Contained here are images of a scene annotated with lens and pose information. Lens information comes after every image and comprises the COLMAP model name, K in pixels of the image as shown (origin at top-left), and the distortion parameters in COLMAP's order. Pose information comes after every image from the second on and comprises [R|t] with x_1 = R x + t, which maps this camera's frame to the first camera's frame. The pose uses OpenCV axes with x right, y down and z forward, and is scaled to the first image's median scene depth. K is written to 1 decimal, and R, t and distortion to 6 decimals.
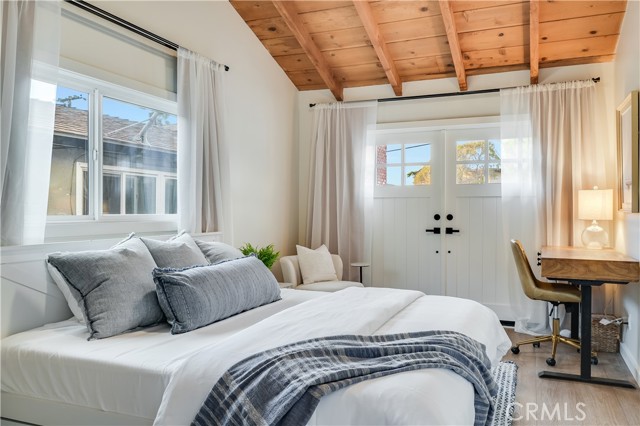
lens RADIAL K [[507.1, 0, 319.7], [0, 507.1, 214.0], [0, 0, 1]] dist [0.001197, -0.002529]
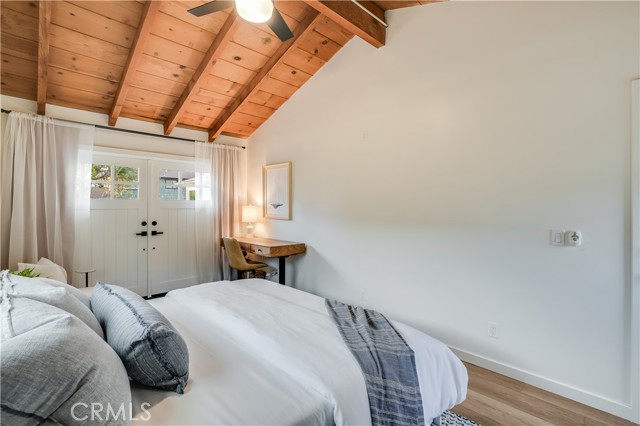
lens RADIAL K [[292.2, 0, 320.2], [0, 292.2, 208.4], [0, 0, 1]] dist [-0.005225, 0.001761]
pose [[0.396706, -0.005491, 0.917929, -0.319757], [0.002483, 0.999985, 0.004908, -0.040232], [-0.917942, 0.000332, 0.396714, 0.285556]]
